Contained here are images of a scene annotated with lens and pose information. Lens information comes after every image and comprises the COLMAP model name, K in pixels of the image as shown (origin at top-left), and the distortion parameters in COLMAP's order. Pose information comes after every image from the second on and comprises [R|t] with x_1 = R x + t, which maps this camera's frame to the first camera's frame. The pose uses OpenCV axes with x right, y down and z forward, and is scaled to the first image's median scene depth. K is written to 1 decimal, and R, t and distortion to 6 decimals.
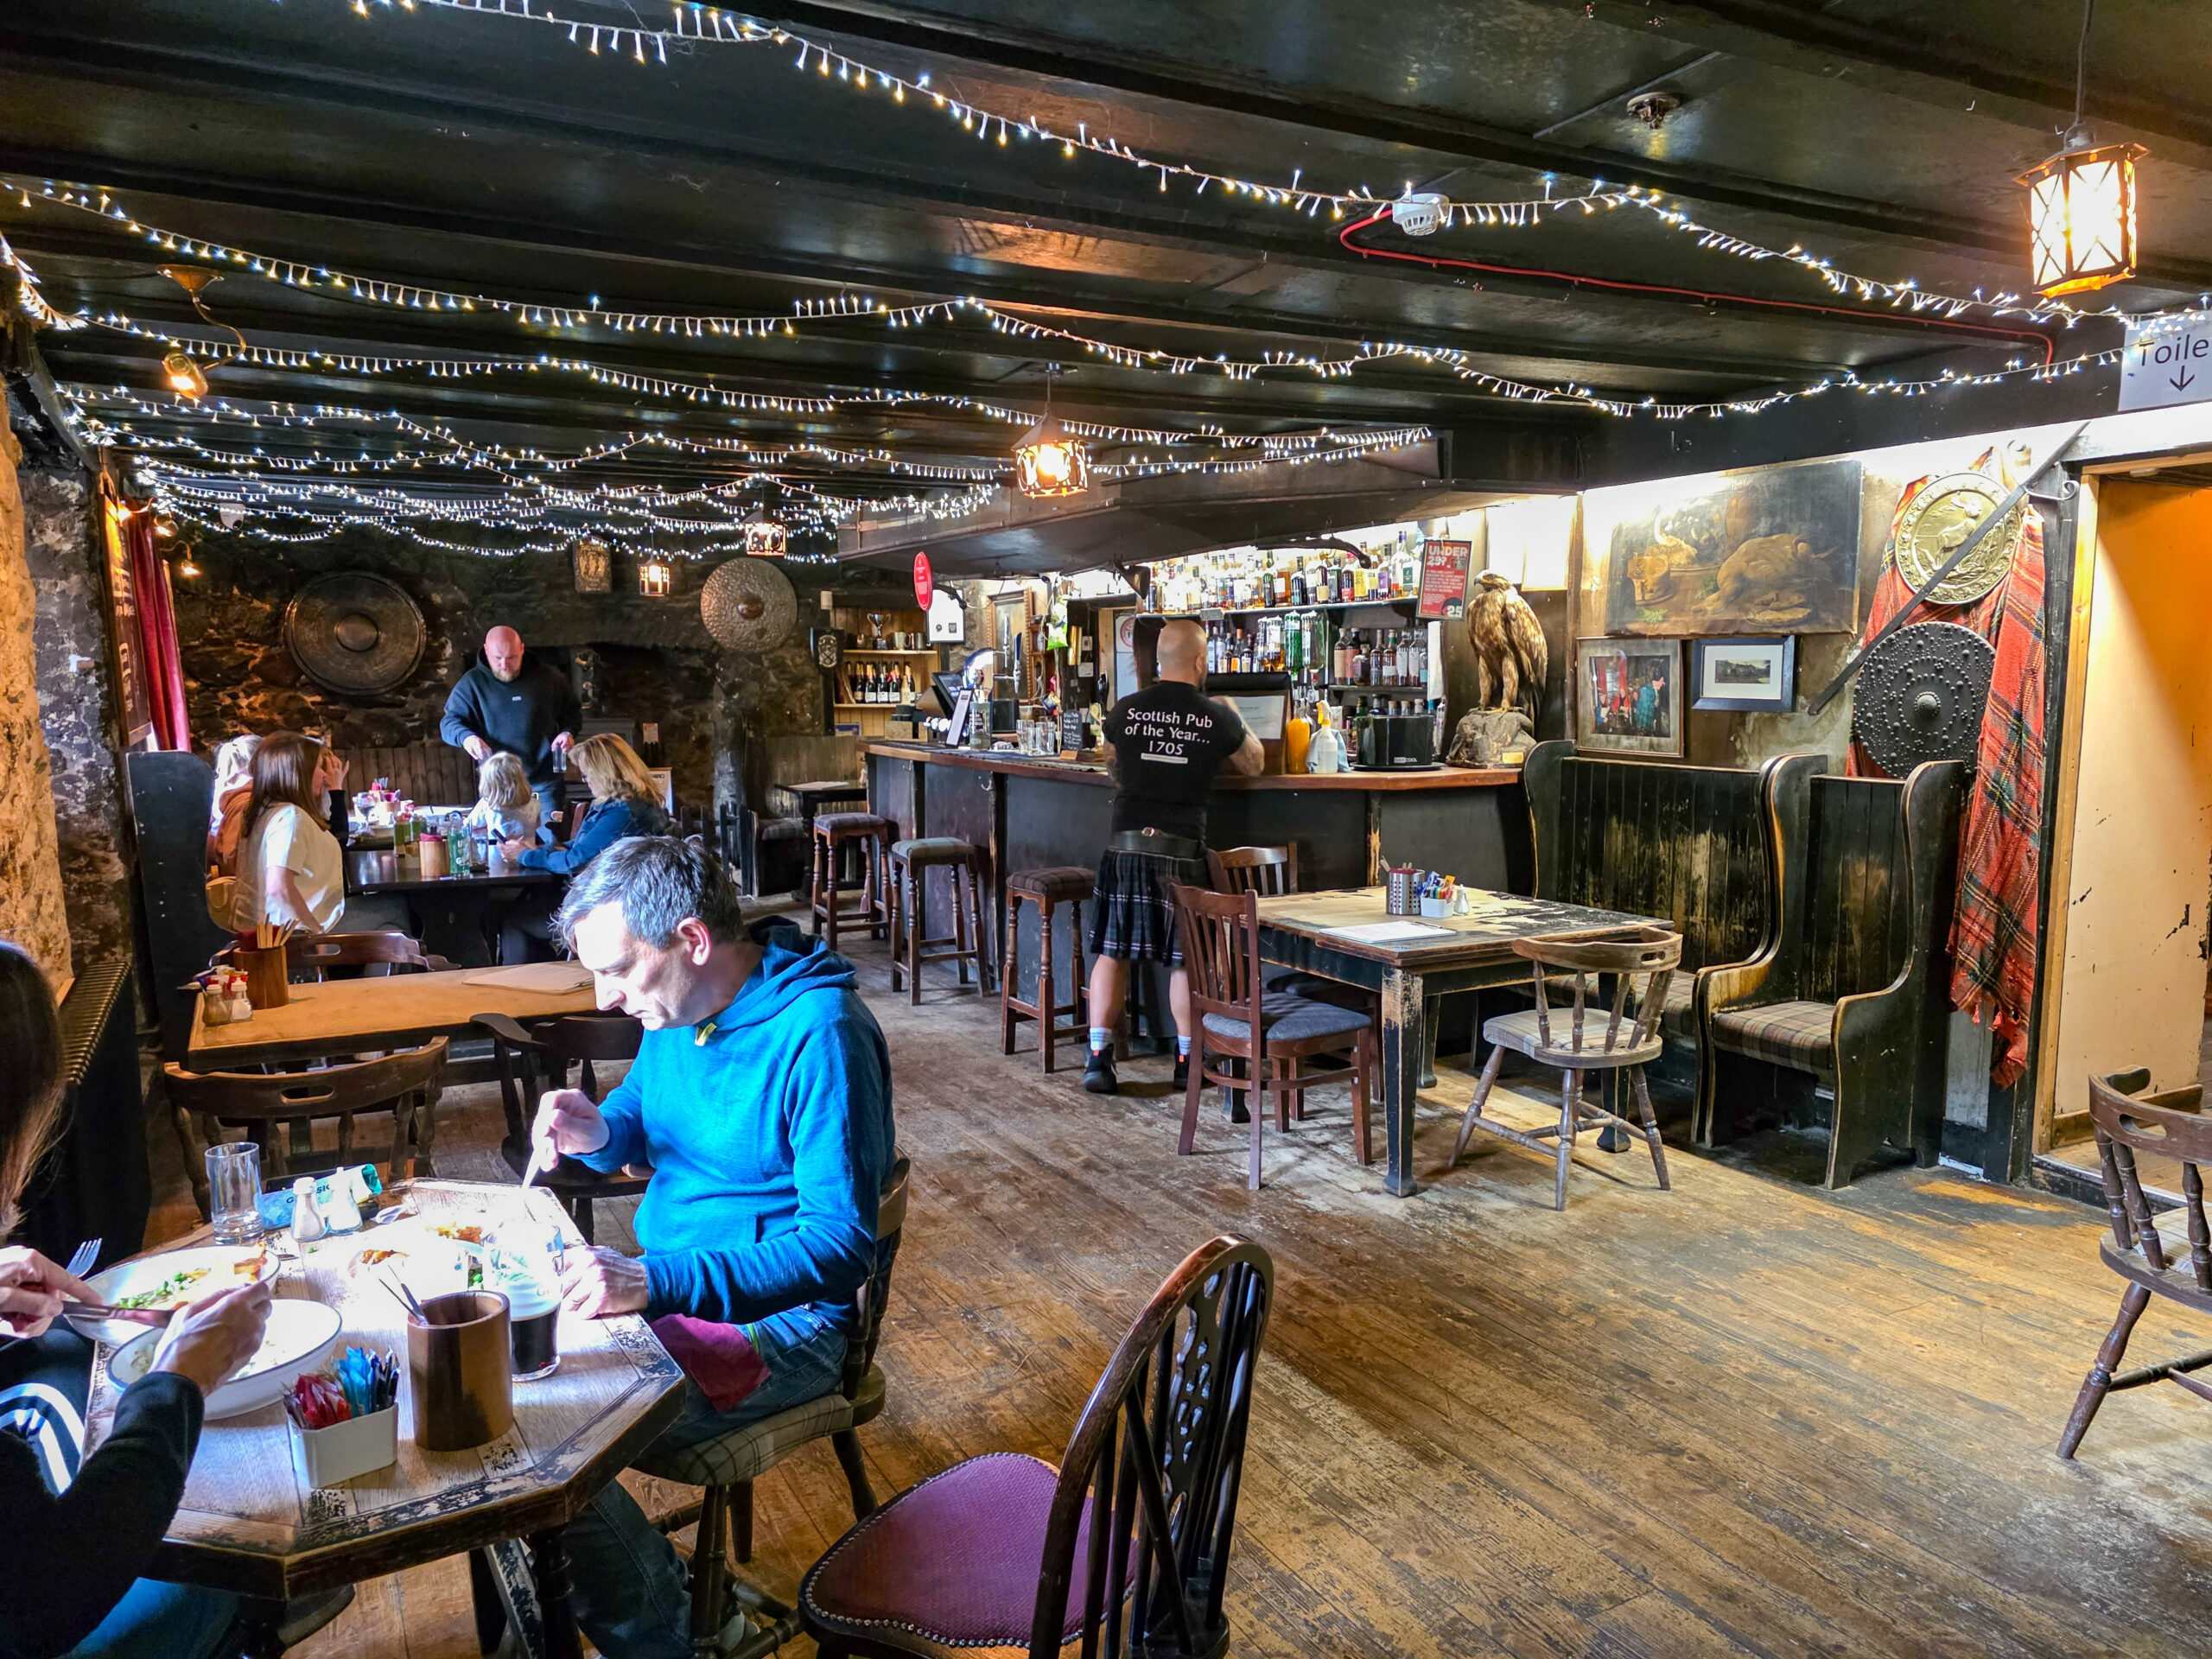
lens RADIAL K [[1493.1, 0, 1109.0], [0, 1493.1, 845.2], [0, 0, 1]] dist [0.000842, 0.000464]
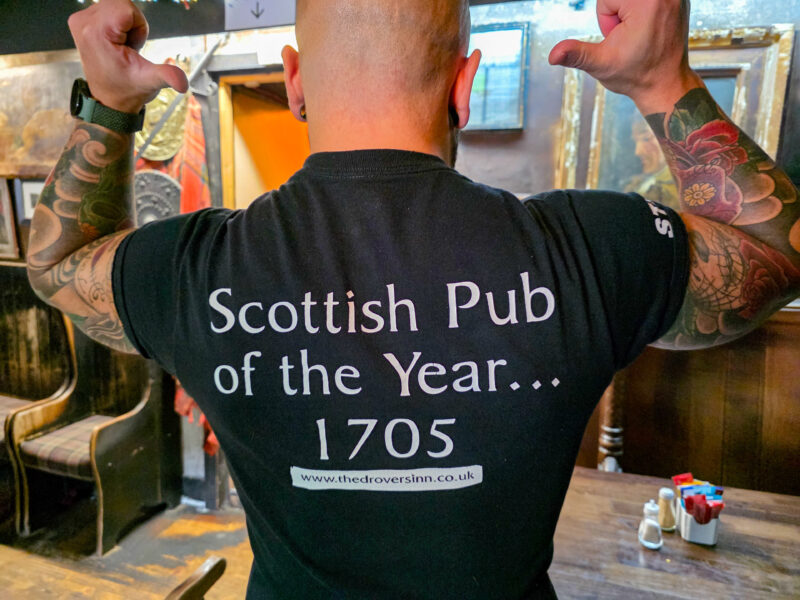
lens RADIAL K [[540.0, 0, 401.1], [0, 540.0, 305.7], [0, 0, 1]] dist [0.000842, 0.000464]
pose [[0.727702, -0.086715, 0.680390, 0.345426], [0.053841, 0.996137, 0.069372, -0.033365], [-0.683778, -0.013849, 0.729559, 0.401845]]
